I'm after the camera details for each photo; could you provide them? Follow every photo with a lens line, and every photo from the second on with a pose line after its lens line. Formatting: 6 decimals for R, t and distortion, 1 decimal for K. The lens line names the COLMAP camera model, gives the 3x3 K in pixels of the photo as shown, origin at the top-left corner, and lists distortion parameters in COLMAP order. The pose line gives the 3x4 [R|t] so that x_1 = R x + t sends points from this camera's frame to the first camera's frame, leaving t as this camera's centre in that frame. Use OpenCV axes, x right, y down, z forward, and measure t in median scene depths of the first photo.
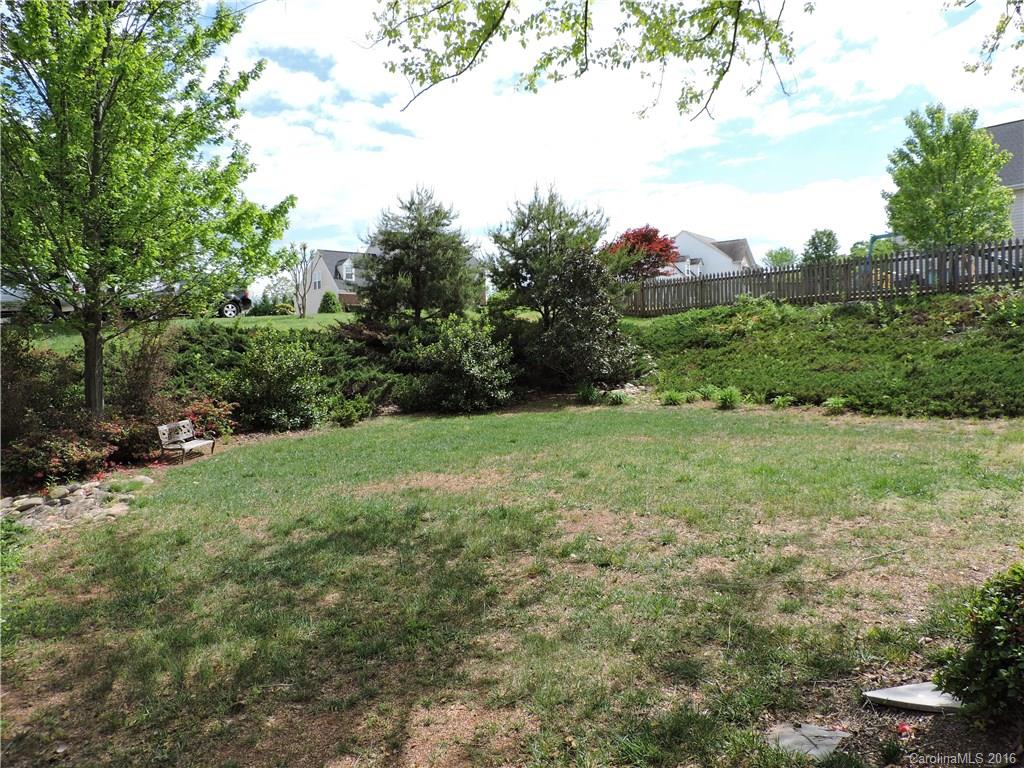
lens RADIAL K [[728.1, 0, 512.0], [0, 728.1, 384.0], [0, 0, 1]] dist [-0.000967, -0.002289]
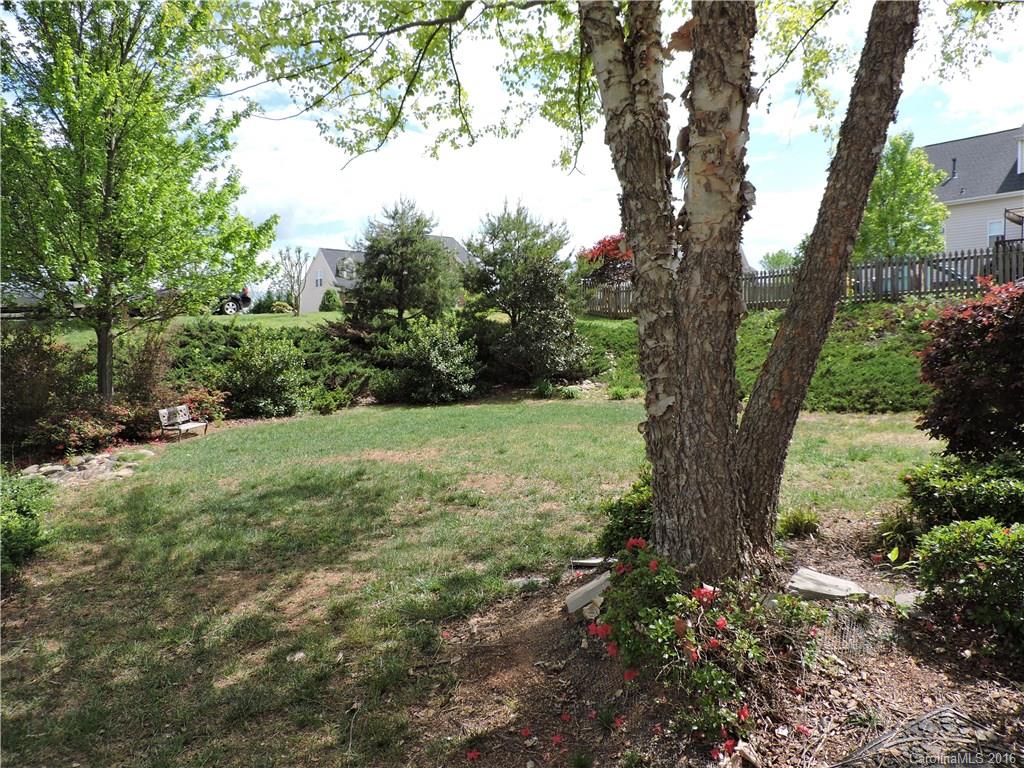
lens RADIAL K [[728.1, 0, 512.0], [0, 728.1, 384.0], [0, 0, 1]] dist [-0.000967, -0.002289]
pose [[0.999898, 0.012557, -0.006740, 0.066791], [-0.012536, 0.999917, 0.003031, 0.003708], [0.006778, -0.002947, 0.999973, -0.126101]]
